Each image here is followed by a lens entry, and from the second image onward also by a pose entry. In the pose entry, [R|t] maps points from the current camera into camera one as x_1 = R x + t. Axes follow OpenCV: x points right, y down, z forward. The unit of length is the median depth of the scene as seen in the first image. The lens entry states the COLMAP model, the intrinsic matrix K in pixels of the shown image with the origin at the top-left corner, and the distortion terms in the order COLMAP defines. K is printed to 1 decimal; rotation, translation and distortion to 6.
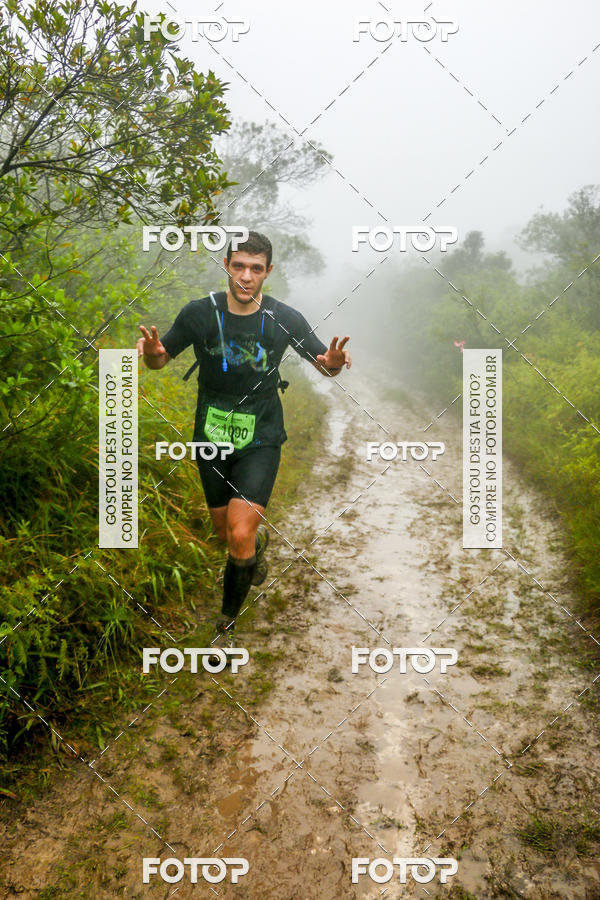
lens RADIAL K [[823.1, 0, 301.8], [0, 823.1, 454.2], [0, 0, 1]] dist [-0.157645, 0.212387]
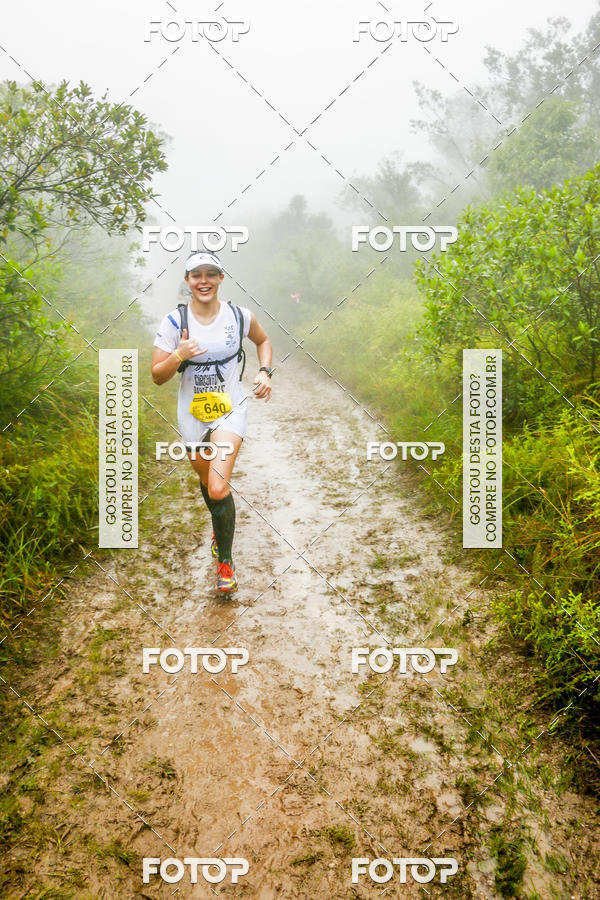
lens RADIAL K [[823.1, 0, 301.8], [0, 823.1, 454.2], [0, 0, 1]] dist [-0.157645, 0.212387]
pose [[0.976936, -0.089816, 0.193723, -0.127829], [0.080411, 0.995193, 0.055895, 0.074133], [-0.197812, -0.039028, 0.979463, -0.466249]]
